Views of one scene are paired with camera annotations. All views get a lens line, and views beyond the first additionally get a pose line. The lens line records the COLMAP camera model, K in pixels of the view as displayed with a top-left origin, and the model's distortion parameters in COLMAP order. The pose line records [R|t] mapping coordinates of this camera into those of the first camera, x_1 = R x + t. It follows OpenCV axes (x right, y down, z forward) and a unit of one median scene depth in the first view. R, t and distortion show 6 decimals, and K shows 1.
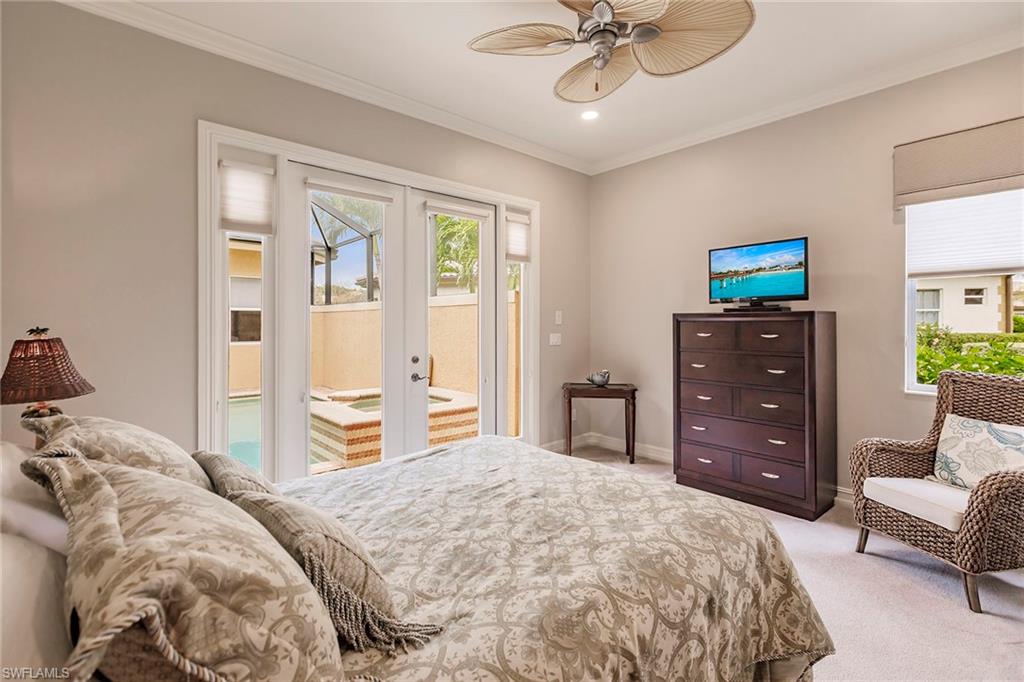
lens RADIAL K [[467.3, 0, 514.2], [0, 467.3, 324.7], [0, 0, 1]] dist [0.006170, -0.001618]
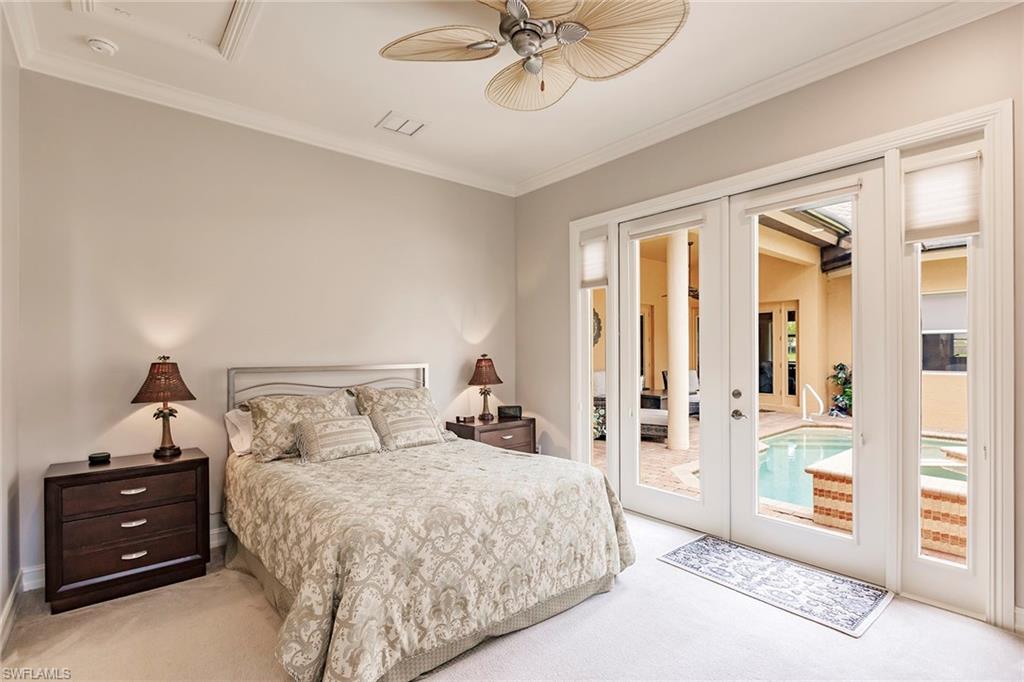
lens RADIAL K [[492.2, 0, 511.4], [0, 492.2, 348.8], [0, 0, 1]] dist [0.001821, -0.000498]
pose [[-0.036927, -0.001726, -0.999316, 0.921995], [0.002326, 0.999996, -0.001814, -0.009045], [0.999315, -0.002392, -0.036922, 0.808134]]
